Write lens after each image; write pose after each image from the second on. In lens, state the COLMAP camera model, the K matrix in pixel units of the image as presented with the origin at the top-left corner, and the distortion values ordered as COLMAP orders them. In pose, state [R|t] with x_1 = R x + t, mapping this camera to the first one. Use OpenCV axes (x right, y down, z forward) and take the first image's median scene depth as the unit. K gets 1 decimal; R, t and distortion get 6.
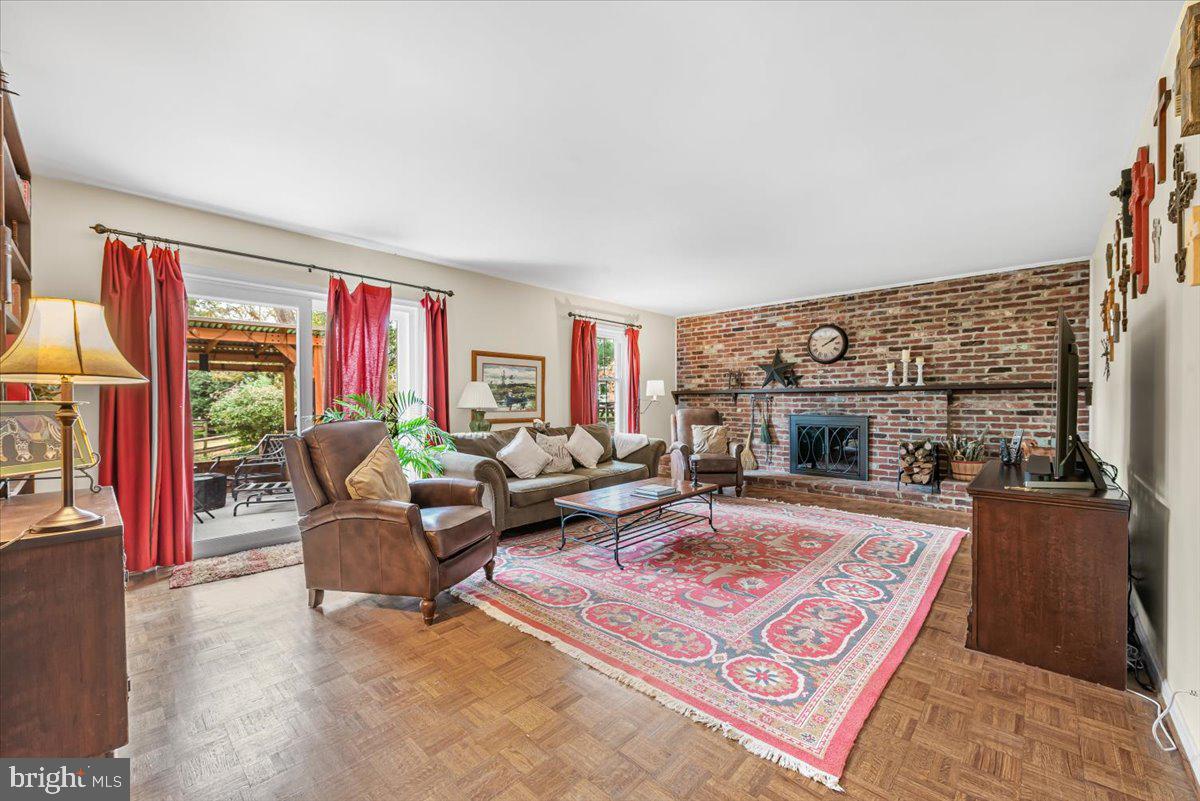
lens RADIAL K [[476.3, 0, 600.8], [0, 476.3, 402.2], [0, 0, 1]] dist [-0.006480, -0.001209]
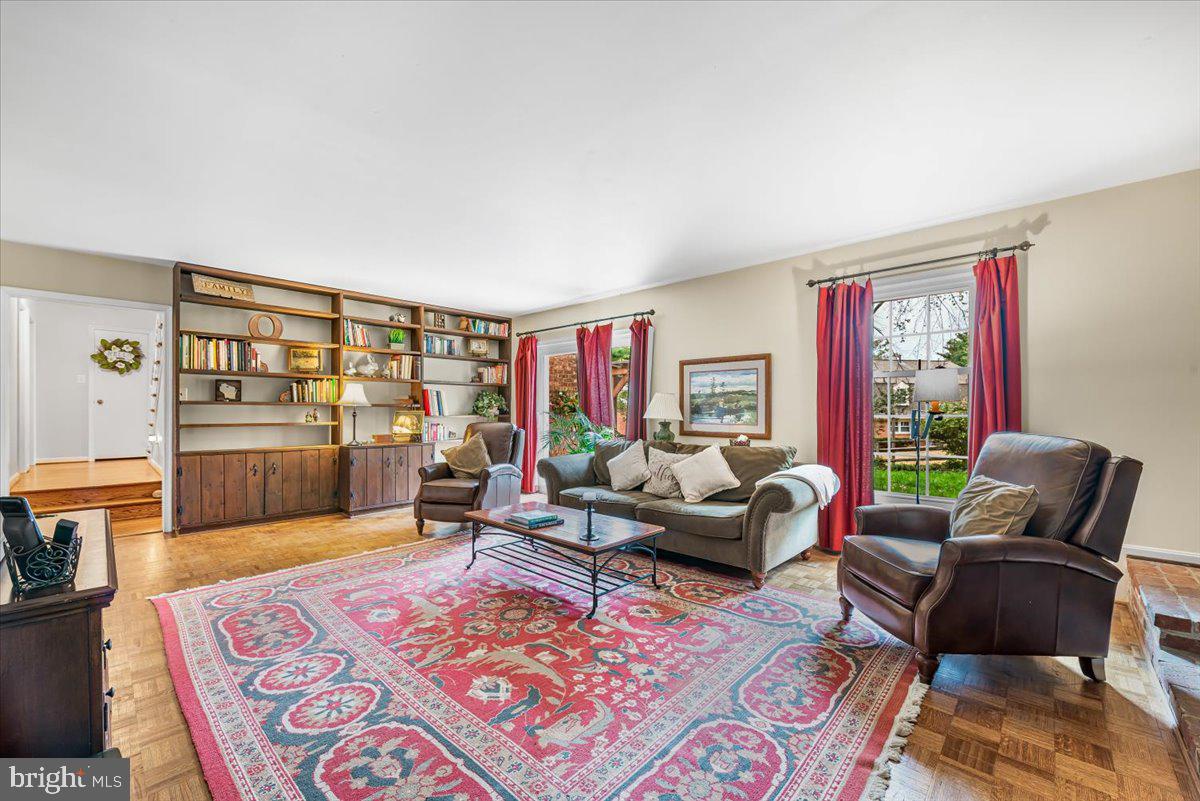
lens RADIAL K [[476.3, 0, 601.5], [0, 476.3, 410.1], [0, 0, 1]] dist [-0.006480, -0.001209]
pose [[-0.004737, -0.000440, -0.999989, 1.003890], [-0.006195, 0.999981, -0.000411, -0.006849], [0.999970, 0.006193, -0.004739, 1.172088]]
